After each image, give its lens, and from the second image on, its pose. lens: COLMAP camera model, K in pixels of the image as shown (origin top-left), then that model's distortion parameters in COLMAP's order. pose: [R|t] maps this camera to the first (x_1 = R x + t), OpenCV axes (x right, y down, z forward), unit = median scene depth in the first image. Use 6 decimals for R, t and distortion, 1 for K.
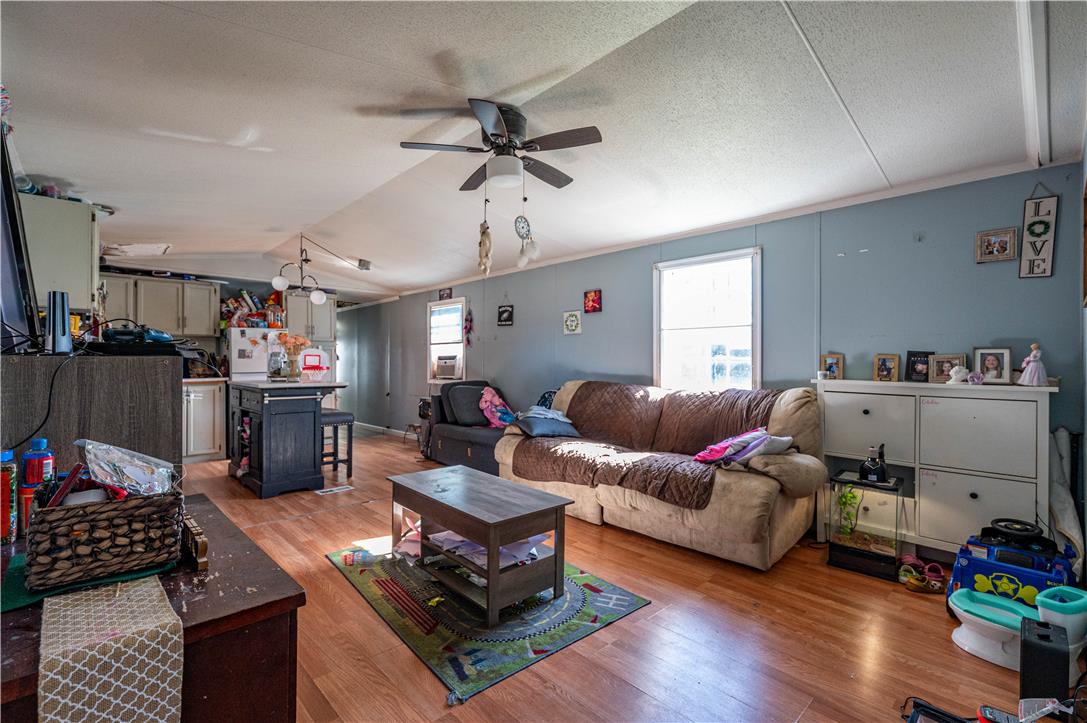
lens RADIAL K [[487.5, 0, 542.9], [0, 487.5, 362.6], [0, 0, 1]] dist [-0.001193, 0.000264]
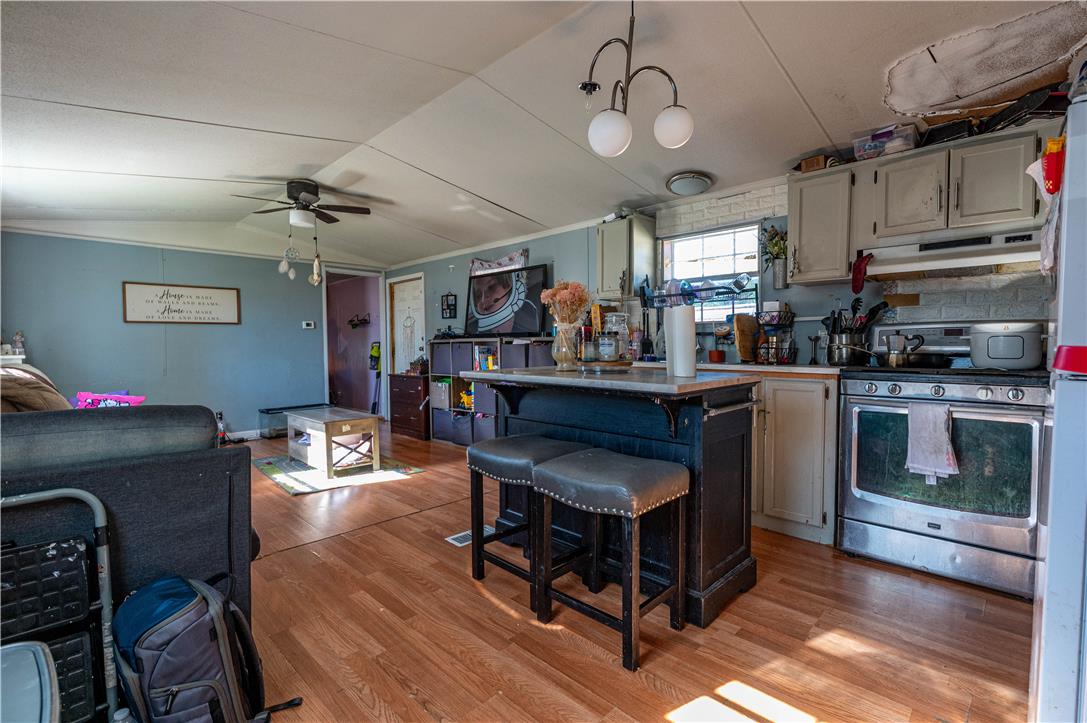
lens RADIAL K [[495.6, 0, 544.9], [0, 495.6, 366.1], [0, 0, 1]] dist [-0.000853, 0.000362]
pose [[-0.999280, 0.006903, -0.037296, -0.436209], [0.005257, 0.999015, 0.044053, 0.008827], [0.037563, 0.043825, -0.998333, 1.443152]]
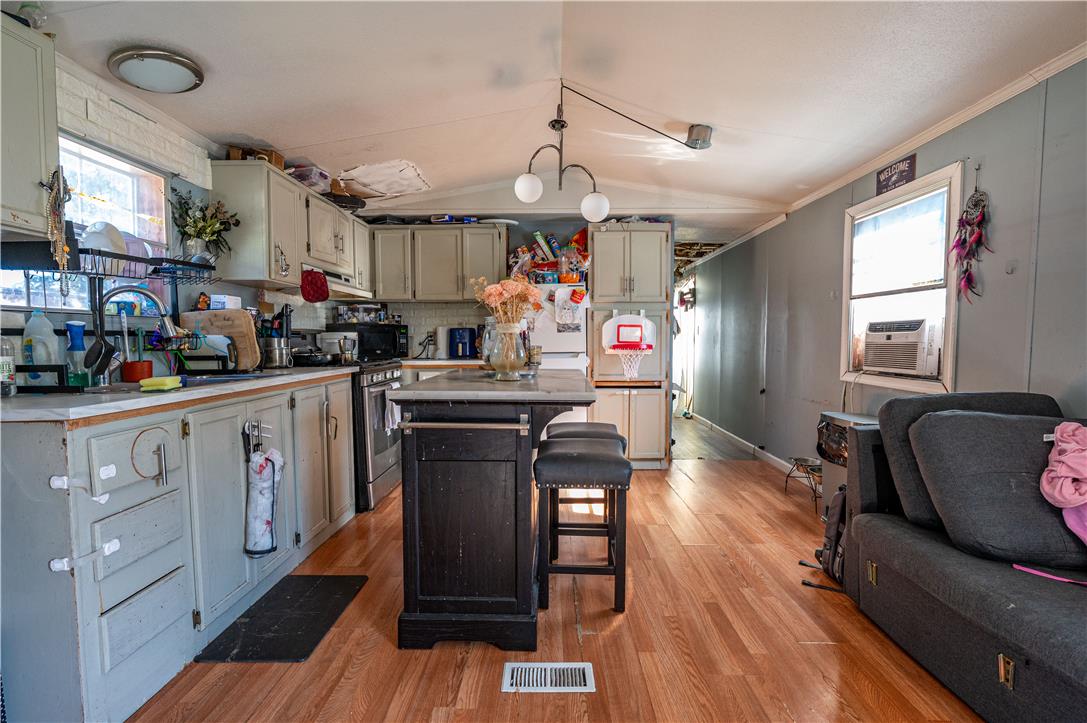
lens RADIAL K [[490.7, 0, 541.3], [0, 490.7, 364.8], [0, 0, 1]] dist [-0.000297, -0.000369]
pose [[0.708047, 0.039162, -0.705078, -0.150693], [0.002521, 0.998315, 0.057981, -0.002245], [0.706160, -0.042831, 0.706755, 0.646324]]
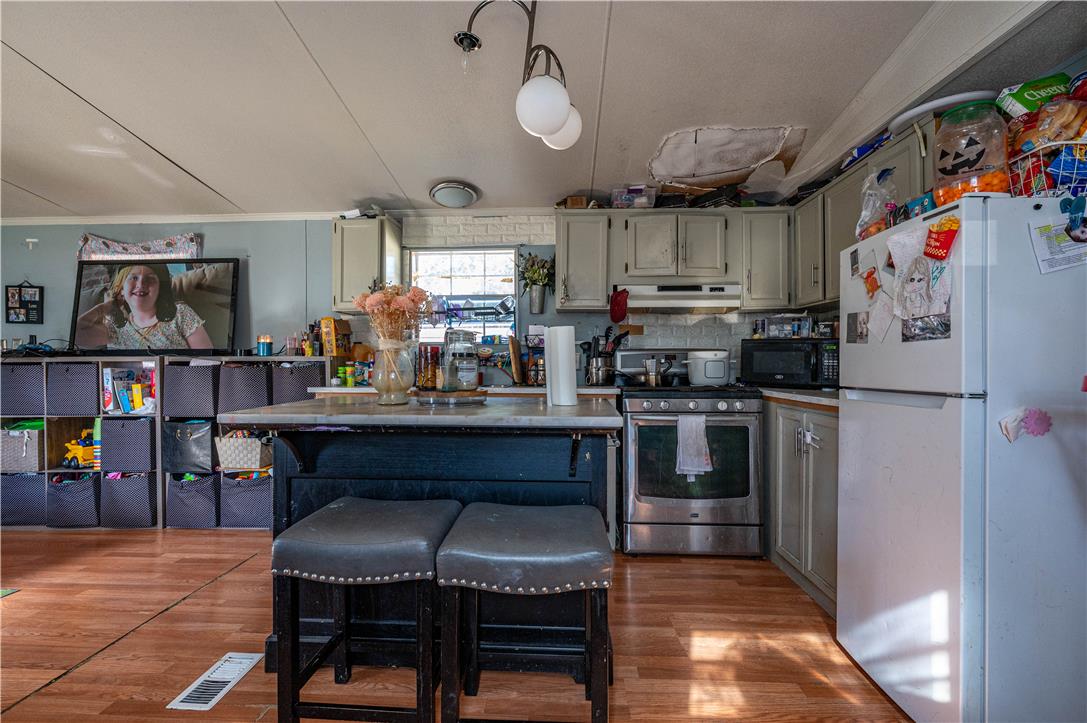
lens RADIAL K [[490.7, 0, 541.3], [0, 490.7, 364.8], [0, 0, 1]] dist [-0.000297, -0.000369]
pose [[-0.725863, 0.005605, -0.687816, -0.301334], [0.001979, 0.999980, 0.006061, 0.003981], [0.687836, 0.003038, -0.725860, 1.286685]]
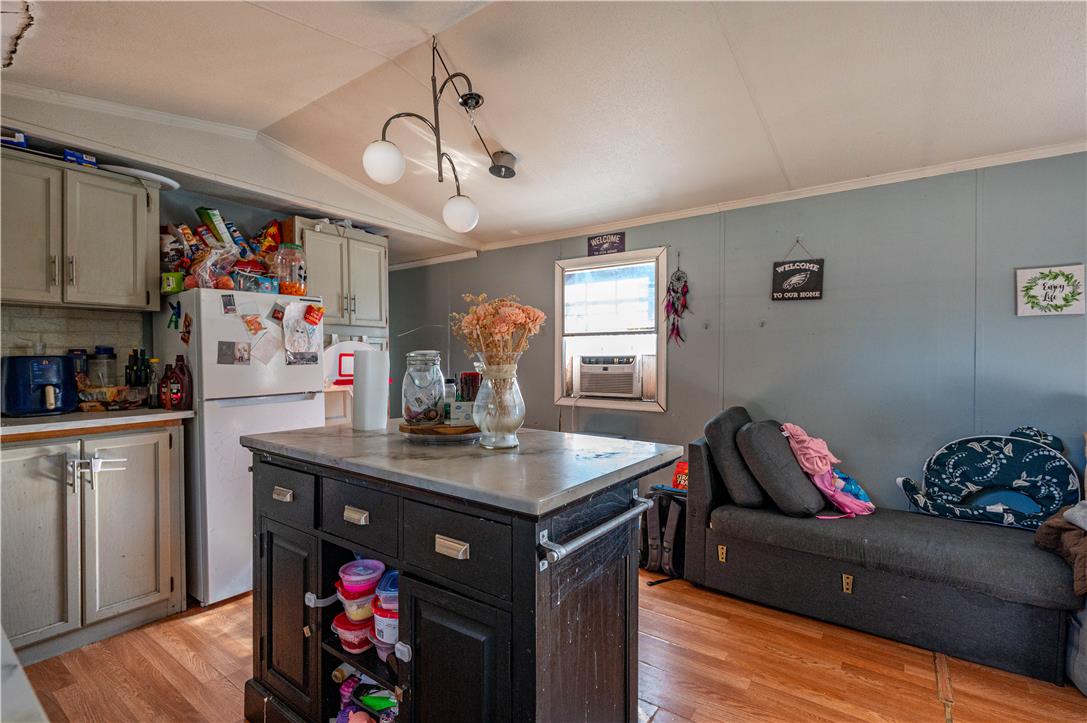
lens RADIAL K [[497.4, 0, 543.0], [0, 497.4, 363.0], [0, 0, 1]] dist [-0.000095, 0.000704]
pose [[0.982920, 0.000579, 0.184030, -0.507797], [-0.002871, 0.999922, 0.012189, -0.017992], [-0.184009, -0.012509, 0.982845, 0.628928]]
